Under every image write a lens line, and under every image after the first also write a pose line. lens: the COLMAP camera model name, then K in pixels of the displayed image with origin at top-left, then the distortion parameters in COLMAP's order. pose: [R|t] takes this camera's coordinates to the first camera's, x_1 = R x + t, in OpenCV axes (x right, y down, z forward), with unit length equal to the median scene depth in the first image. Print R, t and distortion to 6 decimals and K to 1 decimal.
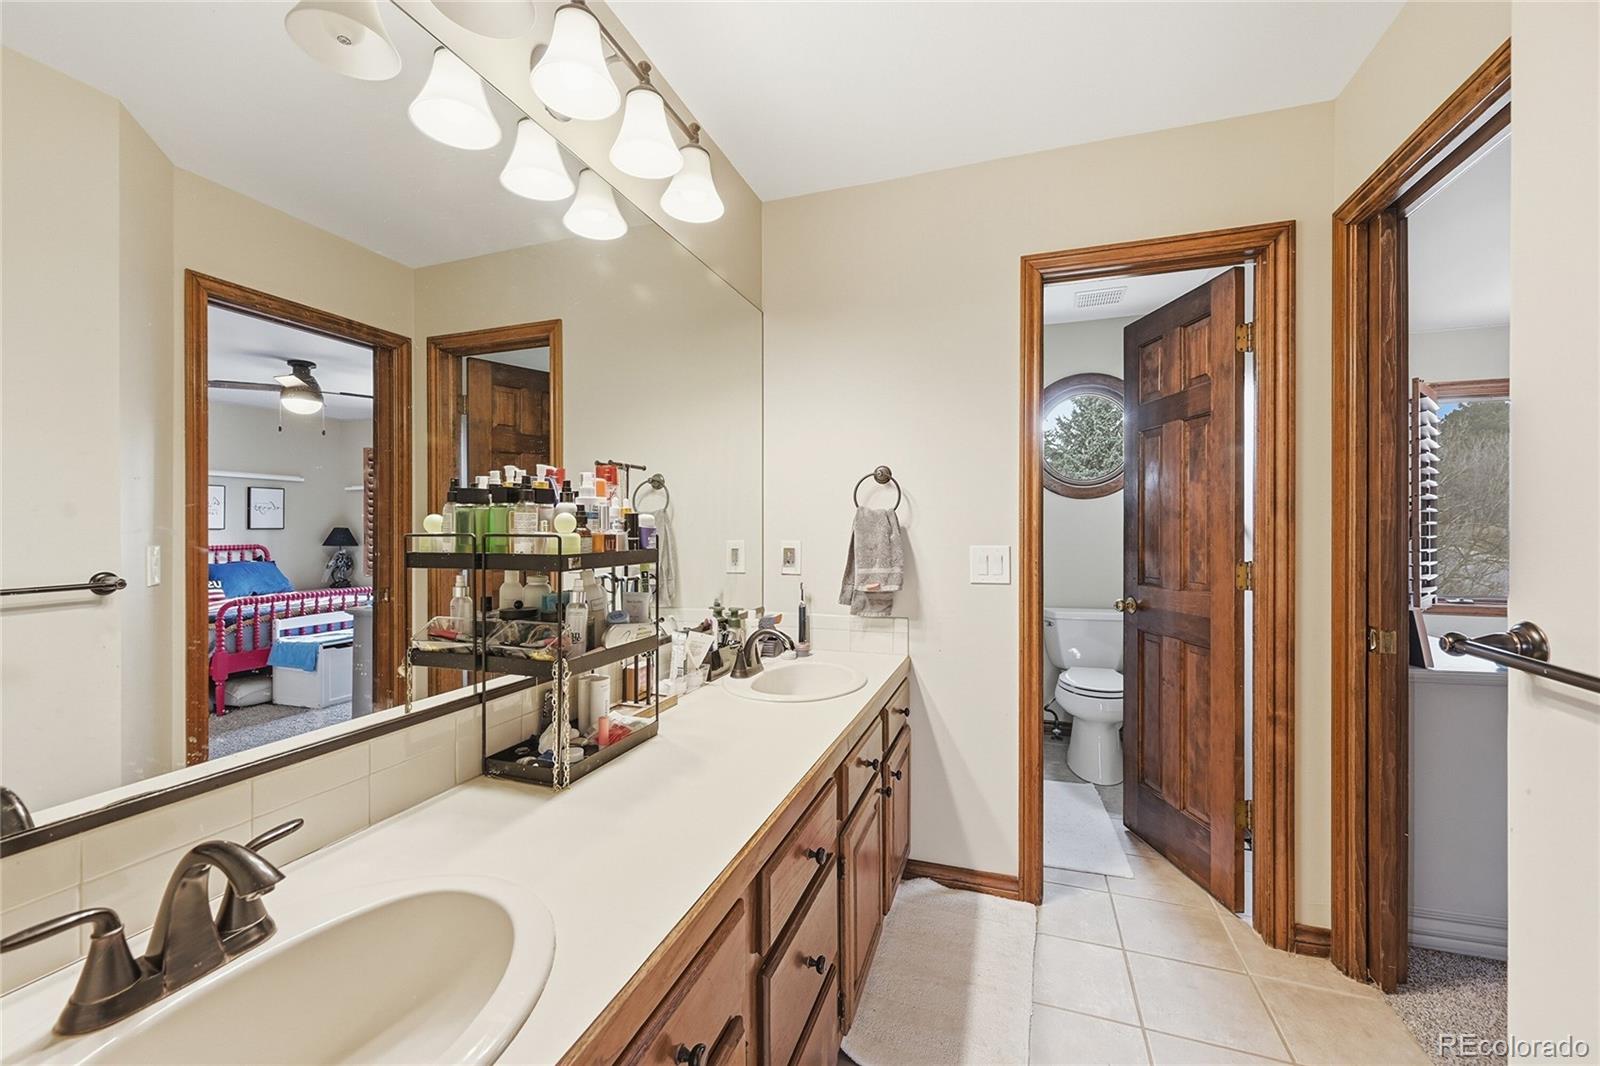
lens RADIAL K [[644.1, 0, 795.3], [0, 644.1, 528.3], [0, 0, 1]] dist [-0.000997, 0.000505]
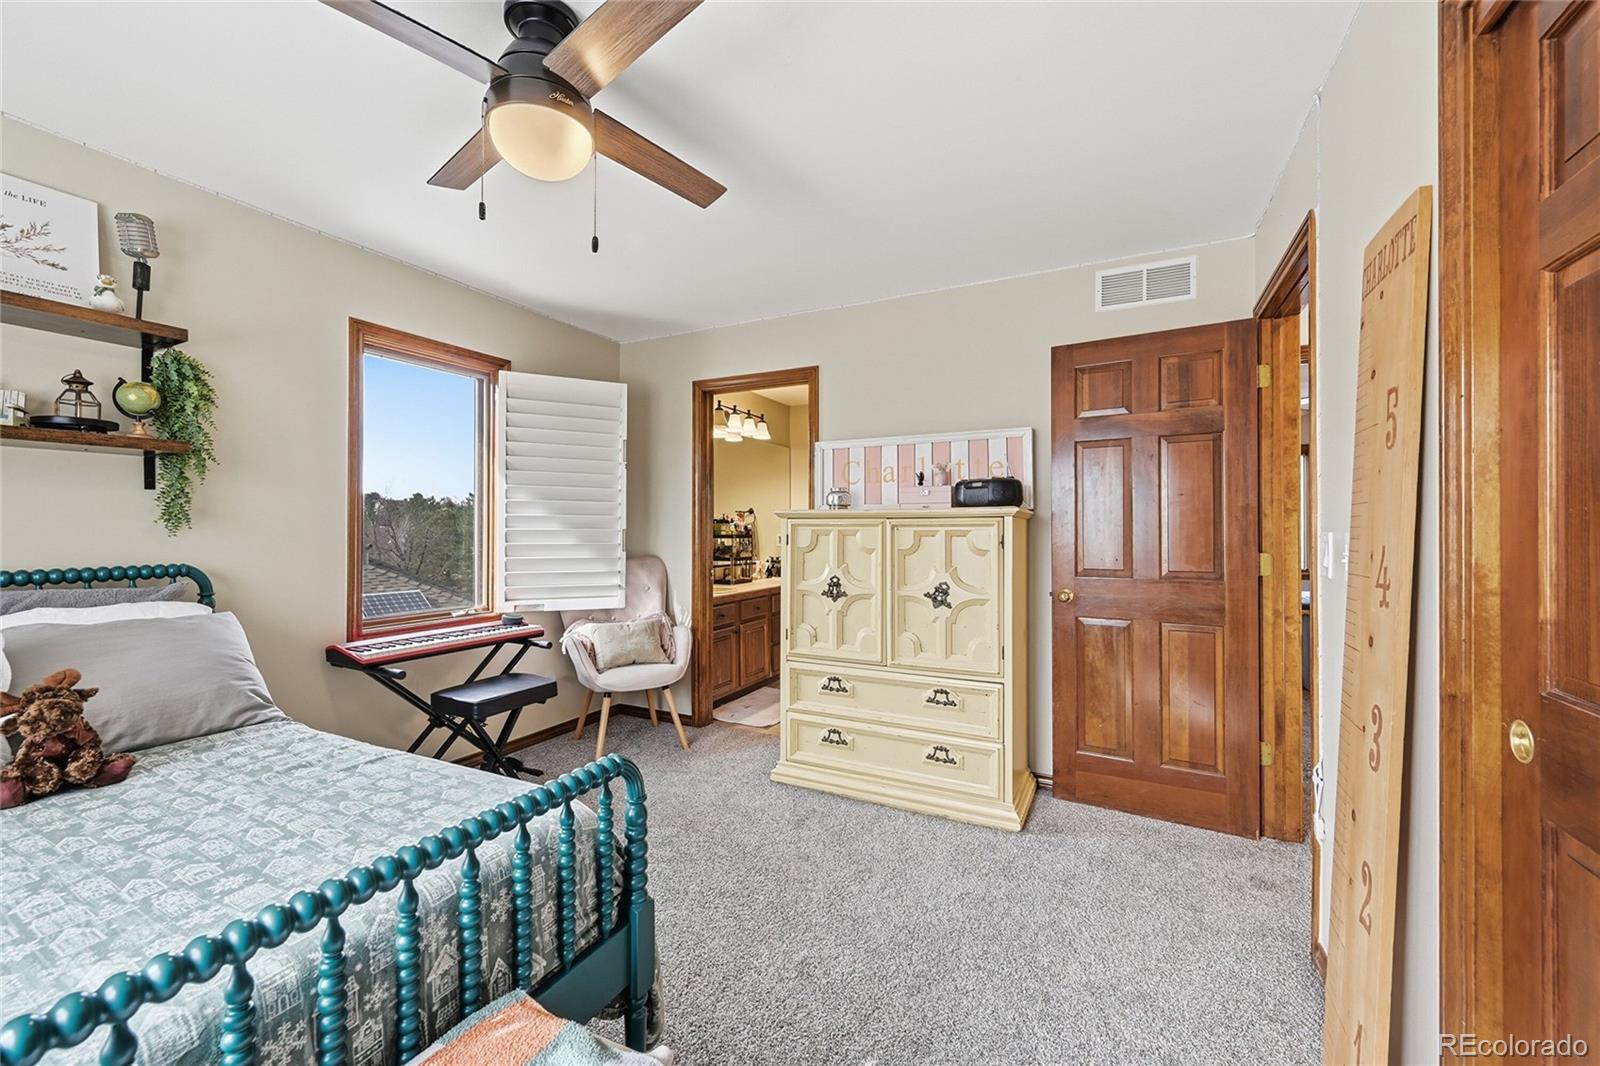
lens RADIAL K [[644.1, 0, 806.3], [0, 644.1, 532.8], [0, 0, 1]] dist [-0.000997, 0.000505]
pose [[0.992888, -0.004835, -0.118957, 0.579696], [0.003796, 0.999953, -0.008964, 0.059003], [0.118995, 0.008449, 0.992859, -2.861562]]
